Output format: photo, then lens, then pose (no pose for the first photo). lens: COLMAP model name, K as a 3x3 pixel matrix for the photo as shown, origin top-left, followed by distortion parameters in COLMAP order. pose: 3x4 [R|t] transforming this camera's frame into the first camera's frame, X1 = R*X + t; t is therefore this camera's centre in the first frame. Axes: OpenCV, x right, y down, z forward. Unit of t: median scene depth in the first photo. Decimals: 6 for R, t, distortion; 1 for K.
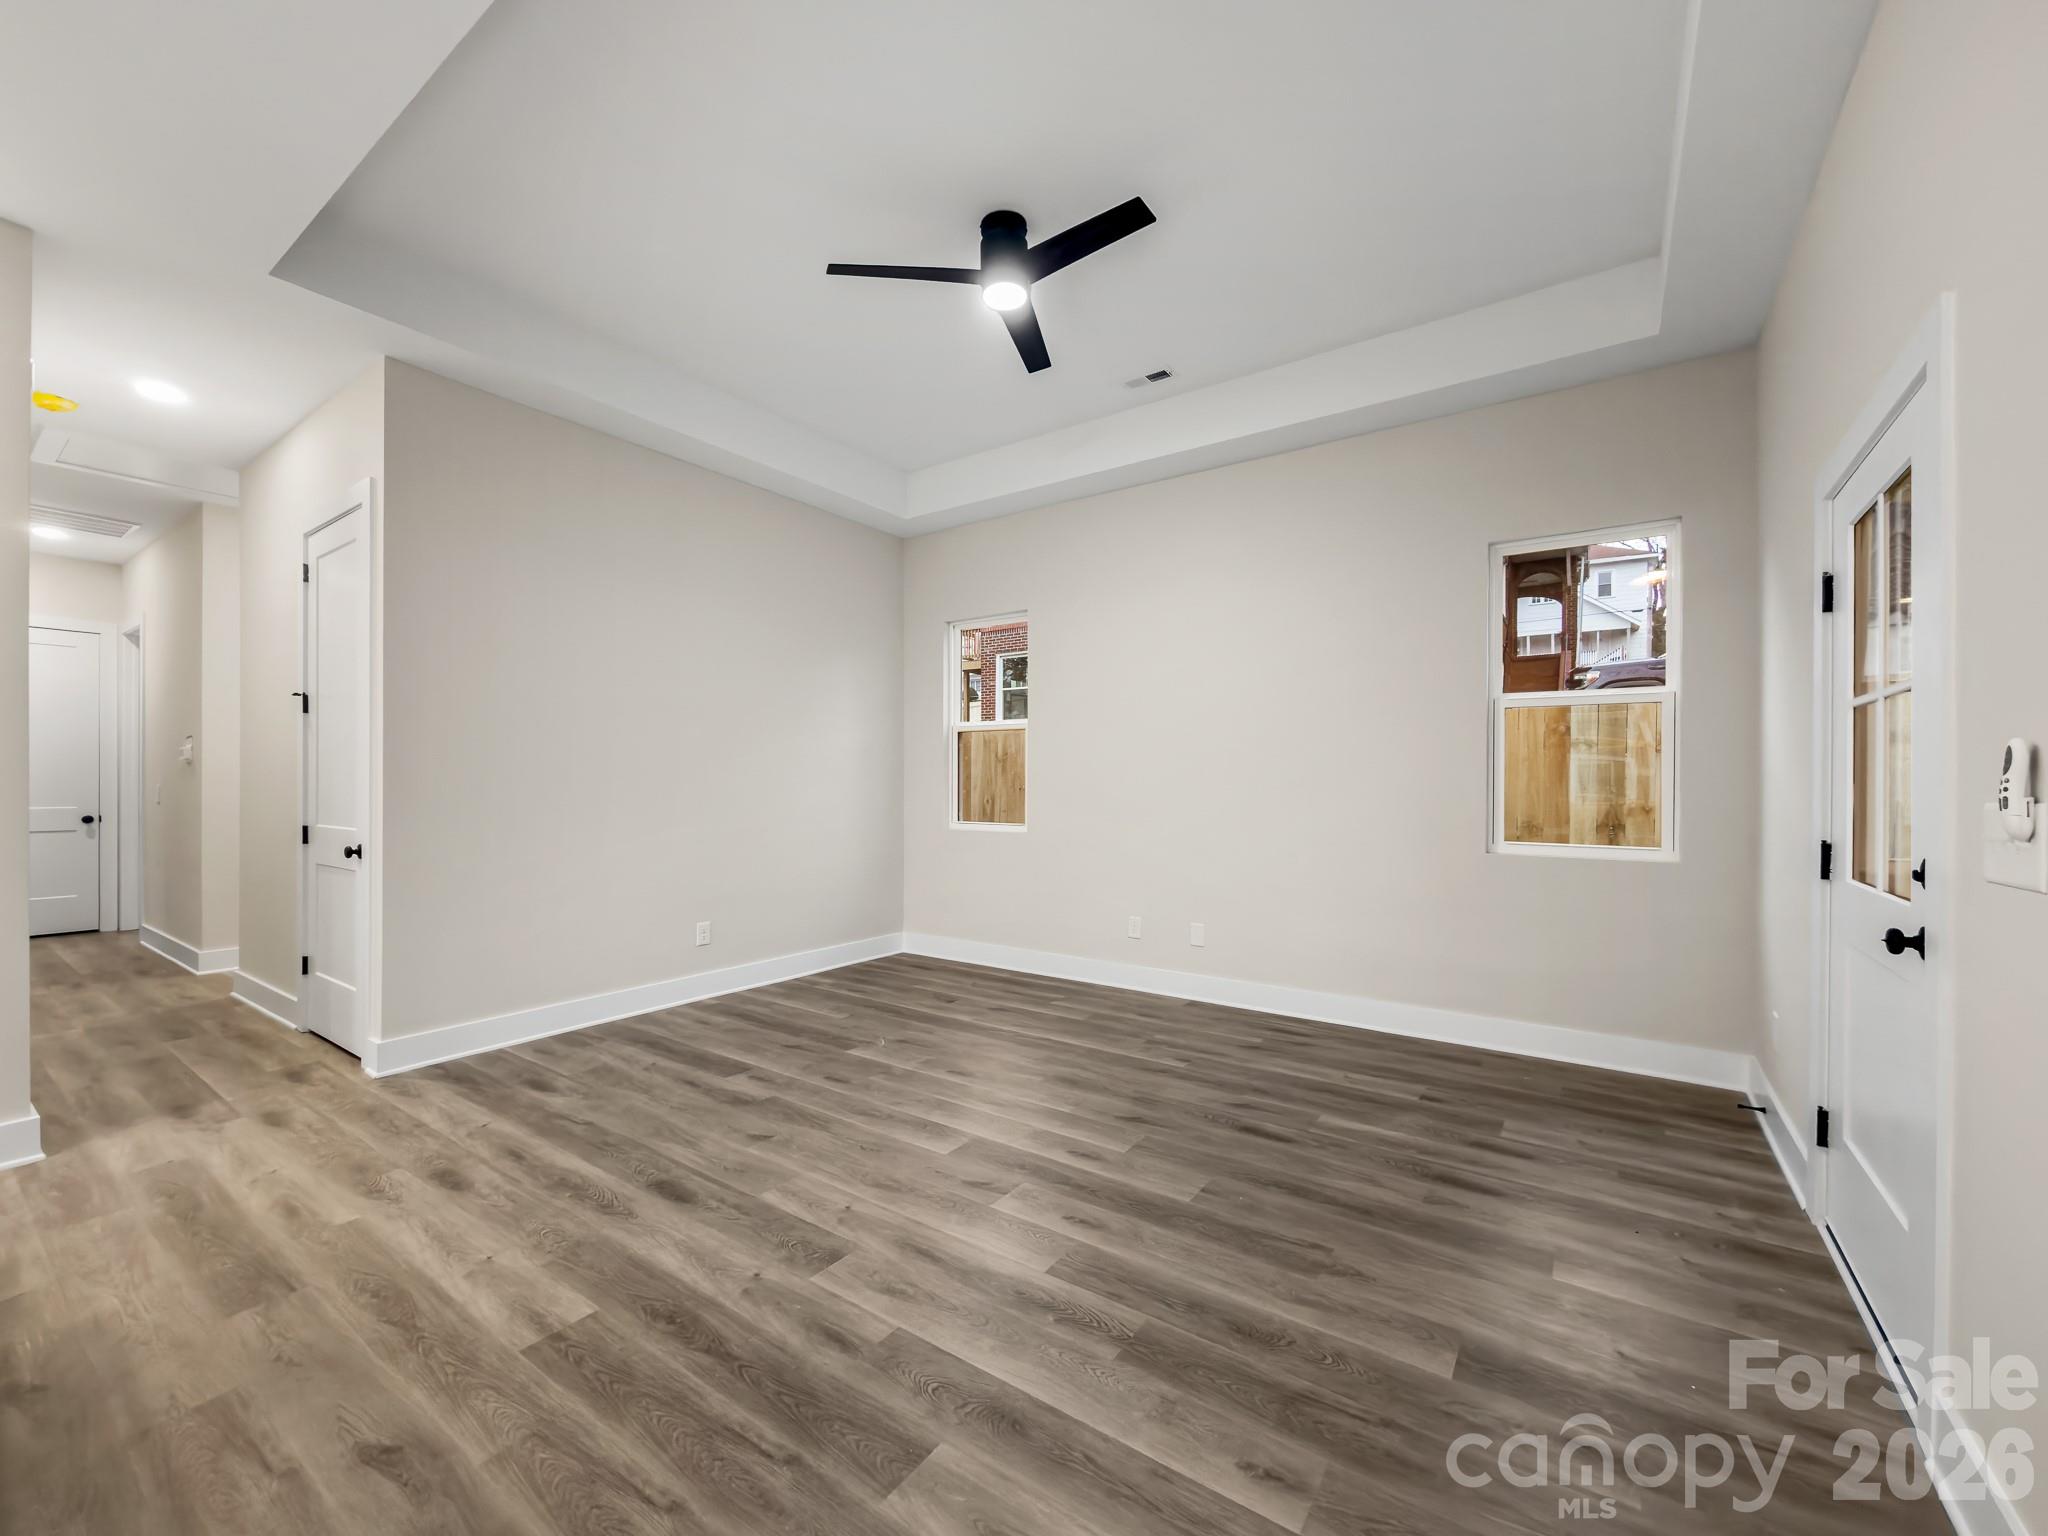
lens RADIAL K [[821.1, 0, 1023.5], [0, 821.1, 779.4], [0, 0, 1]] dist [0.000293, 0.000081]
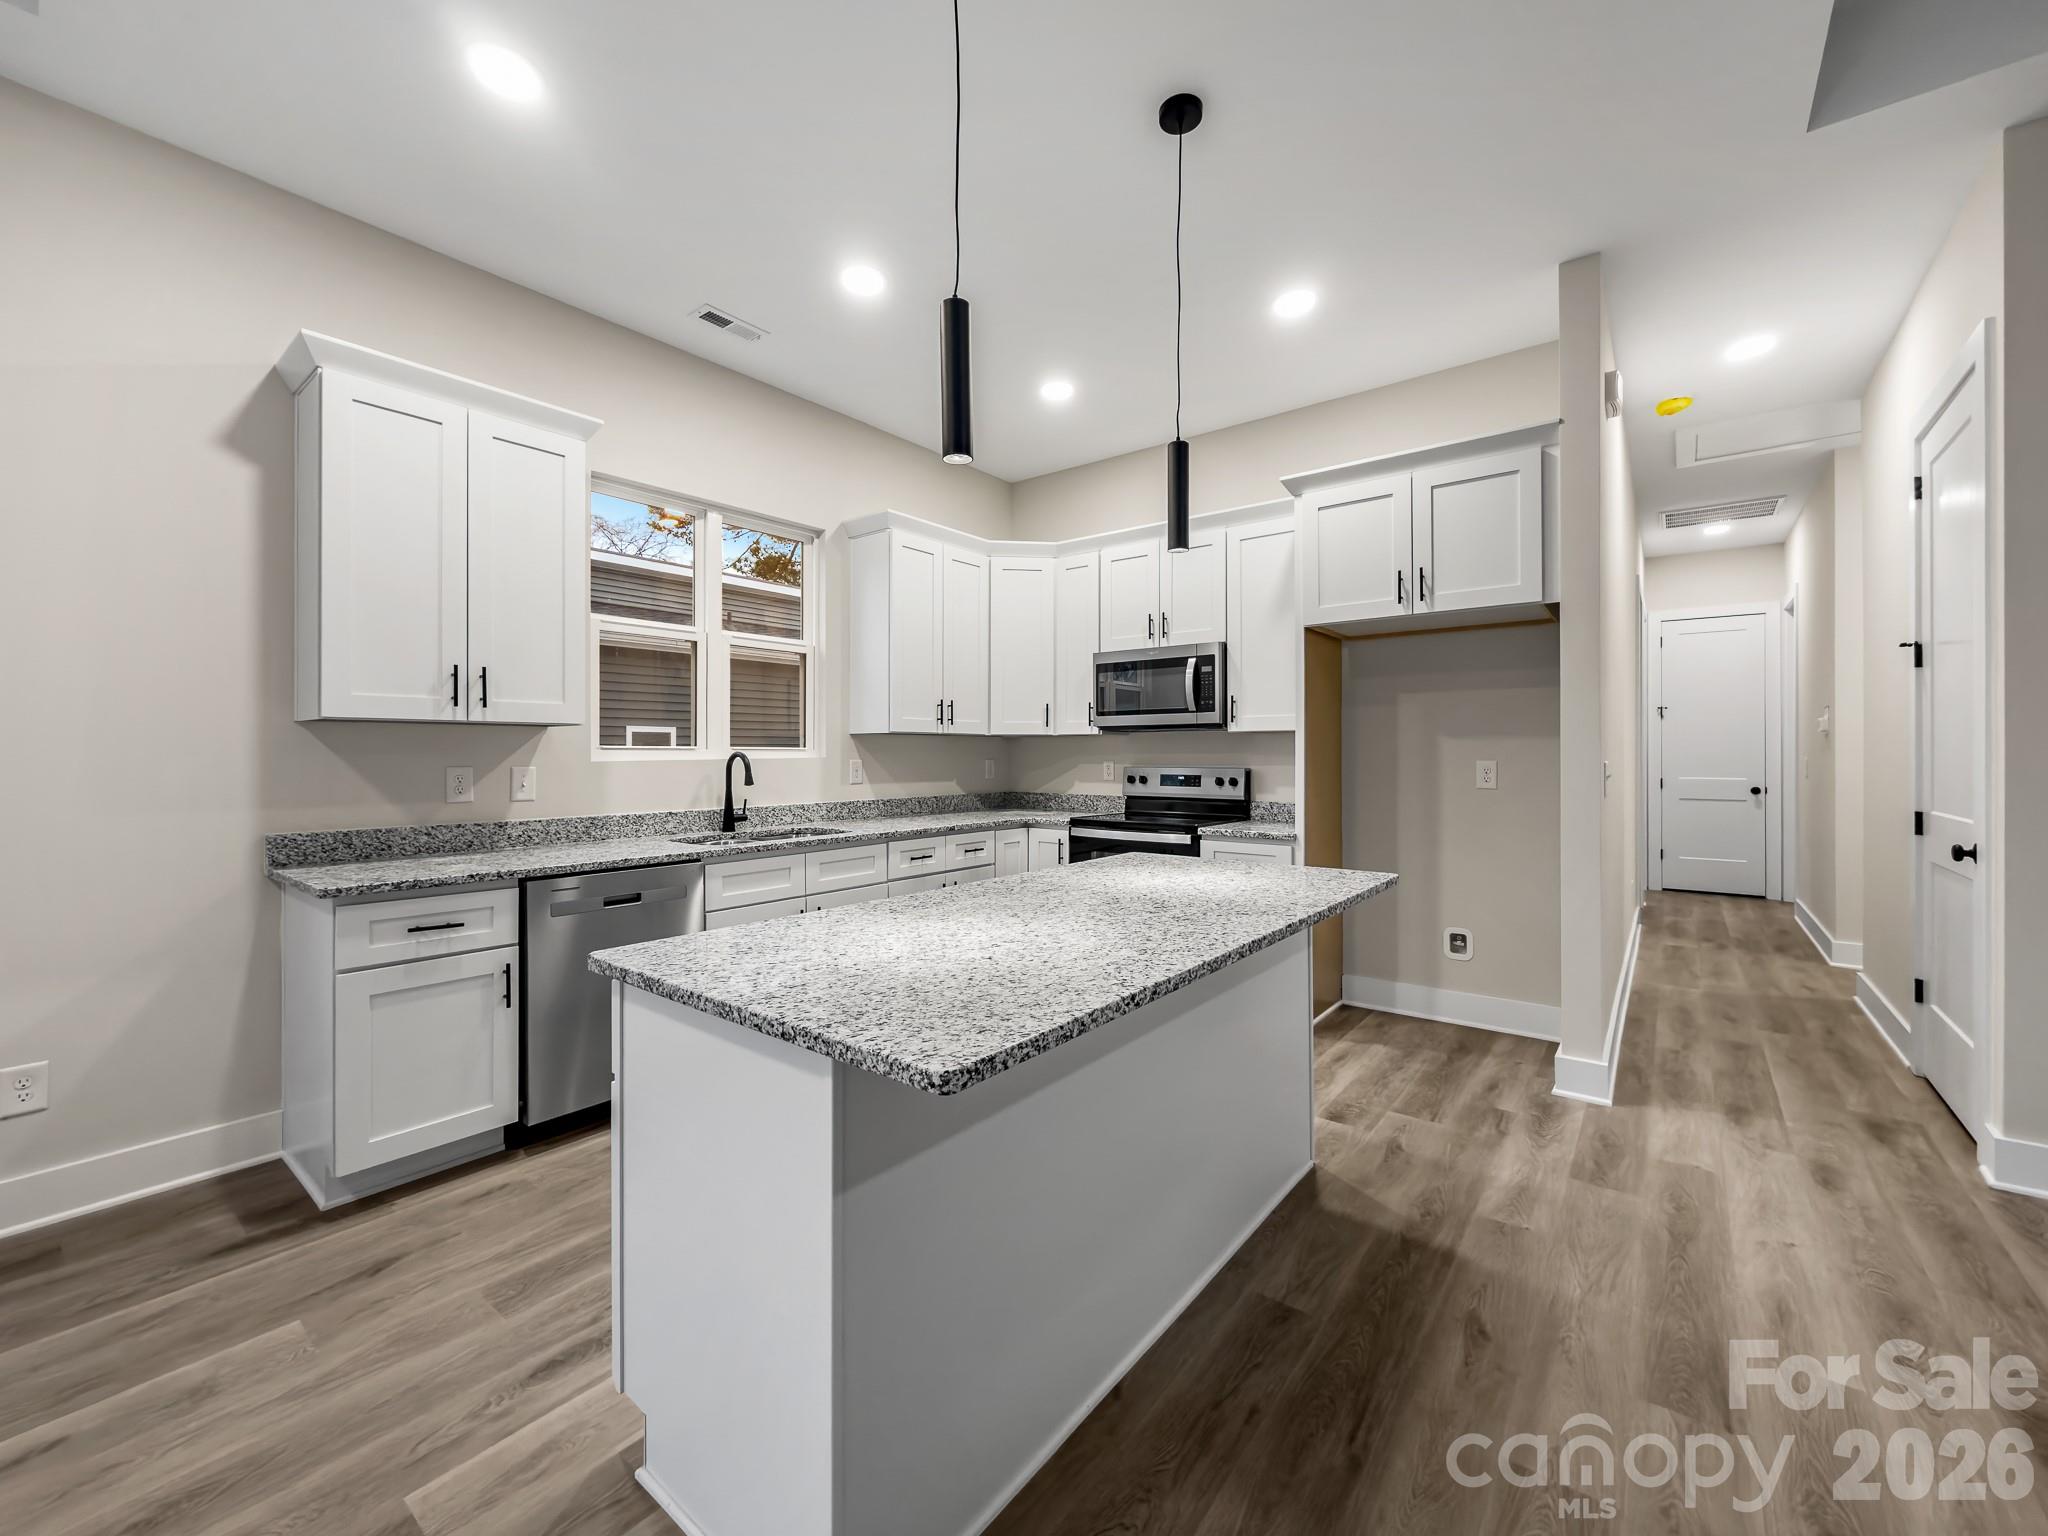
lens RADIAL K [[821.1, 0, 1023.5], [0, 821.1, 754.0], [0, 0, 1]] dist [0.000293, 0.000081]
pose [[-0.056860, -0.002805, -0.998378, -0.052190], [0.005233, 0.999981, -0.003108, -0.000449], [0.998368, -0.005401, -0.056844, 0.218220]]
